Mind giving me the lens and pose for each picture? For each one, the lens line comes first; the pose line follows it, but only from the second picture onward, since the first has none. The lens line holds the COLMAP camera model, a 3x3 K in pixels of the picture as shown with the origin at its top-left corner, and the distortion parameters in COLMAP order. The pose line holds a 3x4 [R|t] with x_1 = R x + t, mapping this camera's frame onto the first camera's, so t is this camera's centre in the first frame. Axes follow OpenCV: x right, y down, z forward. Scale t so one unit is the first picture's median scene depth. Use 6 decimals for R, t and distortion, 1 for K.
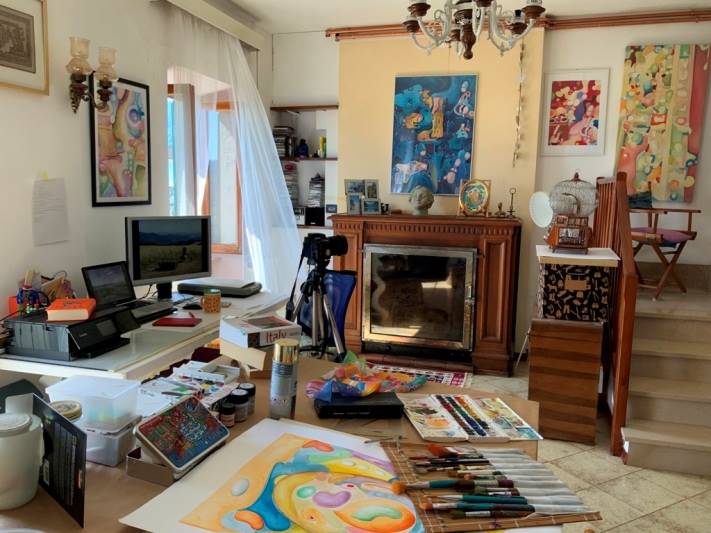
lens RADIAL K [[592.8, 0, 353.3], [0, 592.8, 264.3], [0, 0, 1]] dist [0.001415, 0.004762]
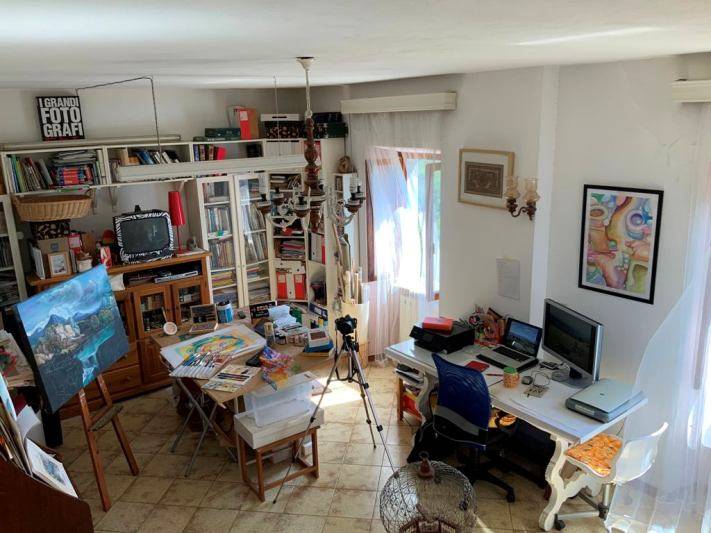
lens RADIAL K [[592.8, 0, 355.1], [0, 592.8, 267.2], [0, 0, 1]] dist [0.001415, 0.004762]
pose [[-0.597262, 0.199779, -0.776767, 0.797149], [-0.089647, 0.945784, 0.312179, -0.468225], [0.797021, 0.256087, -0.546971, 1.230025]]
